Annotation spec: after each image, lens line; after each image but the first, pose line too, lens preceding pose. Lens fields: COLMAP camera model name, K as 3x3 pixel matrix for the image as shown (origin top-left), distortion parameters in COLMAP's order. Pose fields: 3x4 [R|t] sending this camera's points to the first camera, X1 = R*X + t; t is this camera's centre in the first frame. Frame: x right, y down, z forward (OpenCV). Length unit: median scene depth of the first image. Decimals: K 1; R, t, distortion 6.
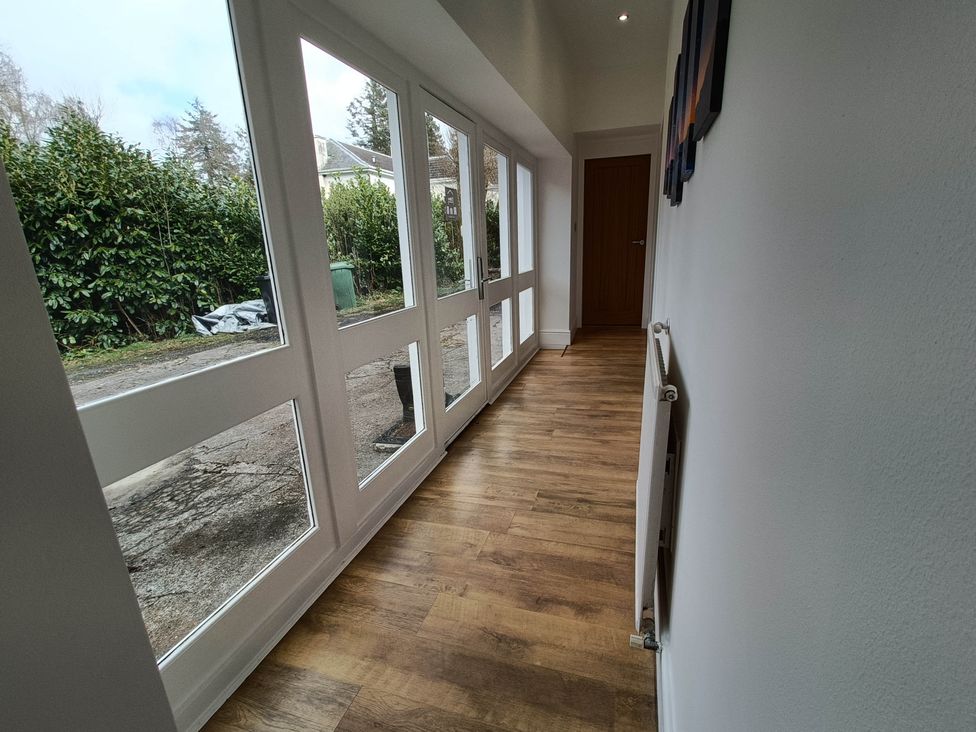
lens RADIAL K [[439.0, 0, 488.0], [0, 439.0, 366.0], [0, 0, 1]] dist [0.000313, 0.000130]
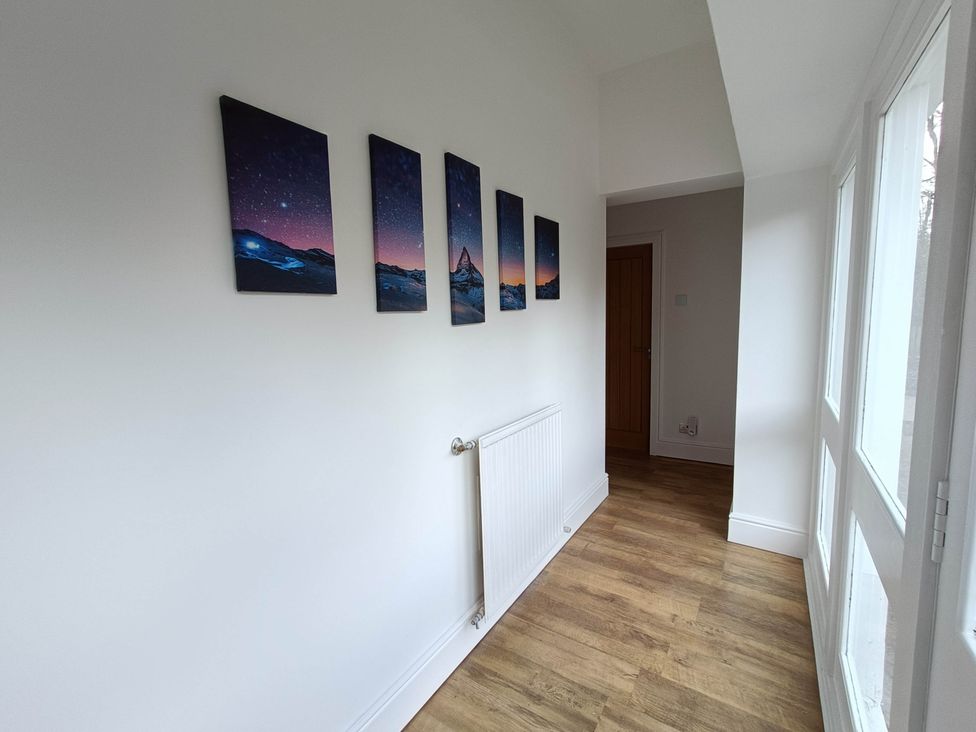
lens RADIAL K [[439.0, 0, 488.0], [0, 439.0, 366.0], [0, 0, 1]] dist [0.000313, 0.000130]
pose [[-0.967153, 0.033336, 0.251998, 0.109223], [0.127437, 0.921366, 0.367212, -0.616354], [-0.219942, 0.387264, -0.895350, 1.839920]]
